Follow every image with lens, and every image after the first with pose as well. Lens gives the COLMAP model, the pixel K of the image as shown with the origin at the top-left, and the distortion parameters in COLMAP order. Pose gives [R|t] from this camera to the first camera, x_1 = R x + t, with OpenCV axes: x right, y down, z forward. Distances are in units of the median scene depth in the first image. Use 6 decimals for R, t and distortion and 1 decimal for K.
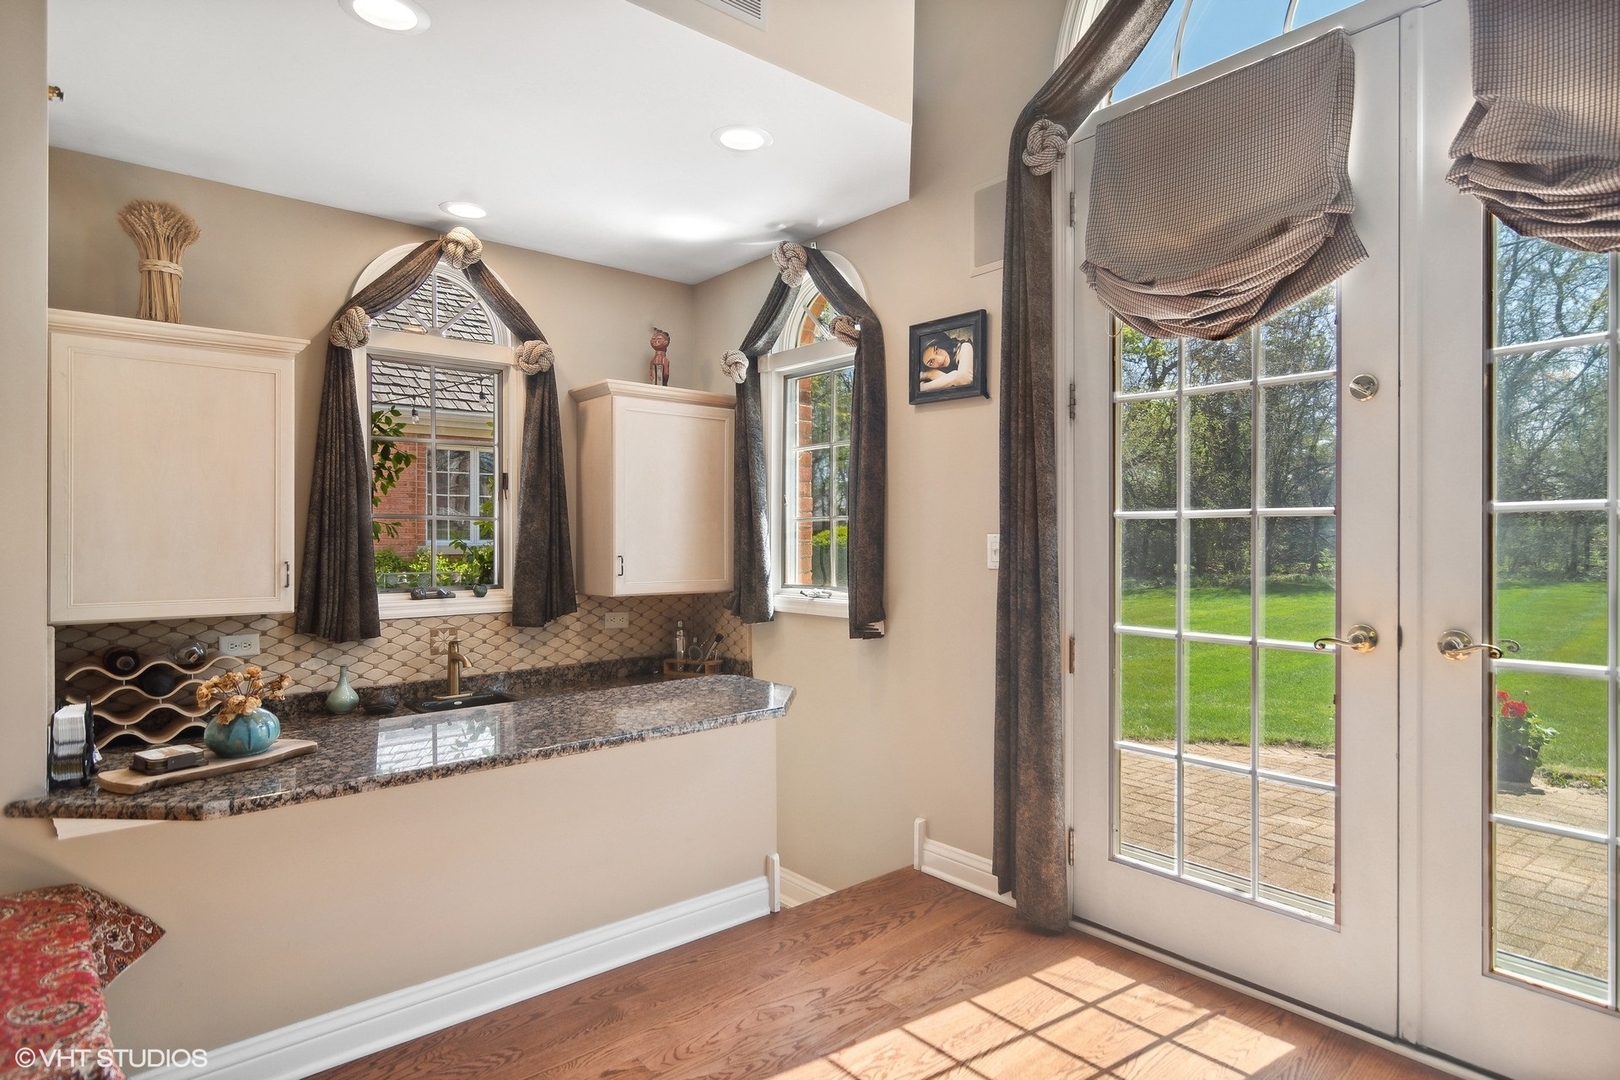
lens RADIAL K [[878.9, 0, 810.3], [0, 878.9, 531.9], [0, 0, 1]] dist [0.001985, 0.002036]
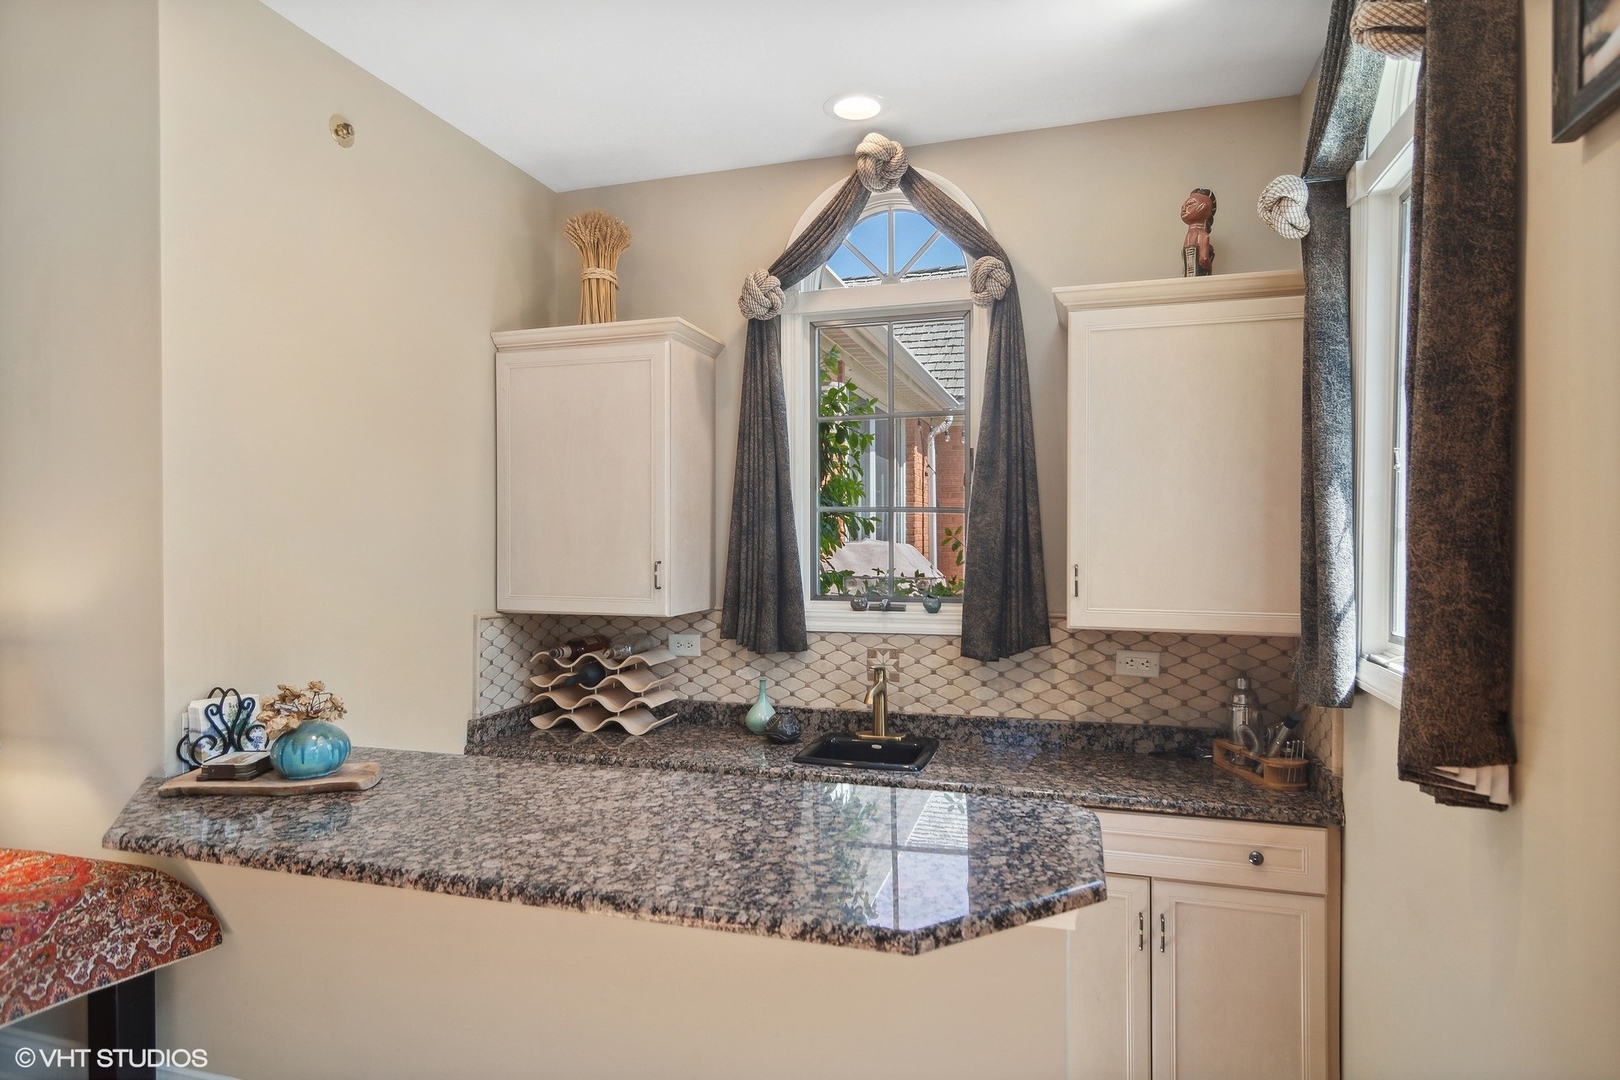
lens RADIAL K [[878.9, 0, 810.0], [0, 878.9, 536.6], [0, 0, 1]] dist [0.001985, 0.002036]
pose [[0.539058, 0.004633, -0.842256, 0.226744], [0.006313, 0.999935, 0.009540, -0.000234], [0.842245, -0.010460, 0.538993, 0.534901]]
